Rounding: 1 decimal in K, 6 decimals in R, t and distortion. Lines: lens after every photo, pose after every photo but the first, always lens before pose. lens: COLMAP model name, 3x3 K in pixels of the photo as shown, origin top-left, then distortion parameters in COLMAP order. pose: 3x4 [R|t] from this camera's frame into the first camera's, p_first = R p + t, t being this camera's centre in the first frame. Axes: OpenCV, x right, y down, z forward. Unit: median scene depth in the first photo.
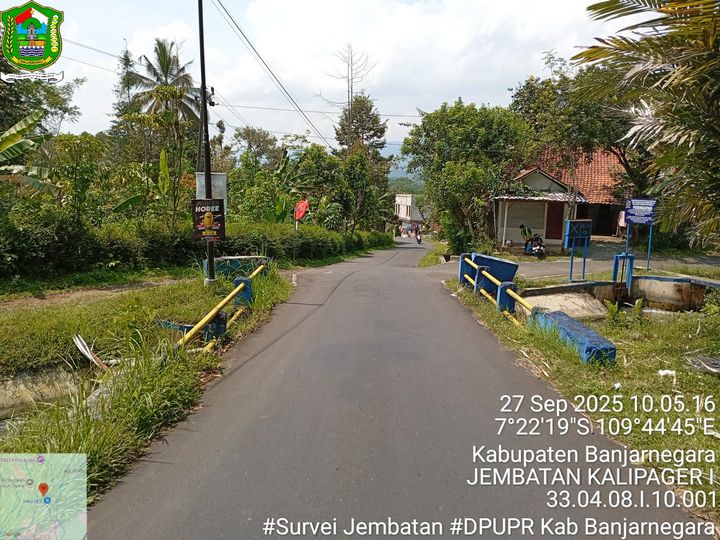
lens RADIAL K [[558.9, 0, 360.0], [0, 558.9, 270.0], [0, 0, 1]] dist [0.082558, -0.168713]
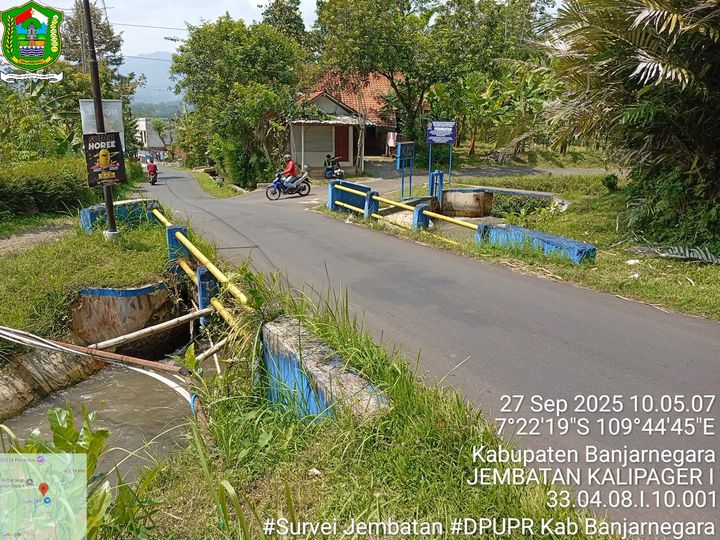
lens RADIAL K [[558.9, 0, 360.0], [0, 558.9, 270.0], [0, 0, 1]] dist [0.082558, -0.168713]
pose [[0.877237, -0.141281, 0.458797, -0.139279], [0.079320, 0.985234, 0.151729, -0.010462], [-0.473459, -0.096710, 0.875491, 0.039719]]
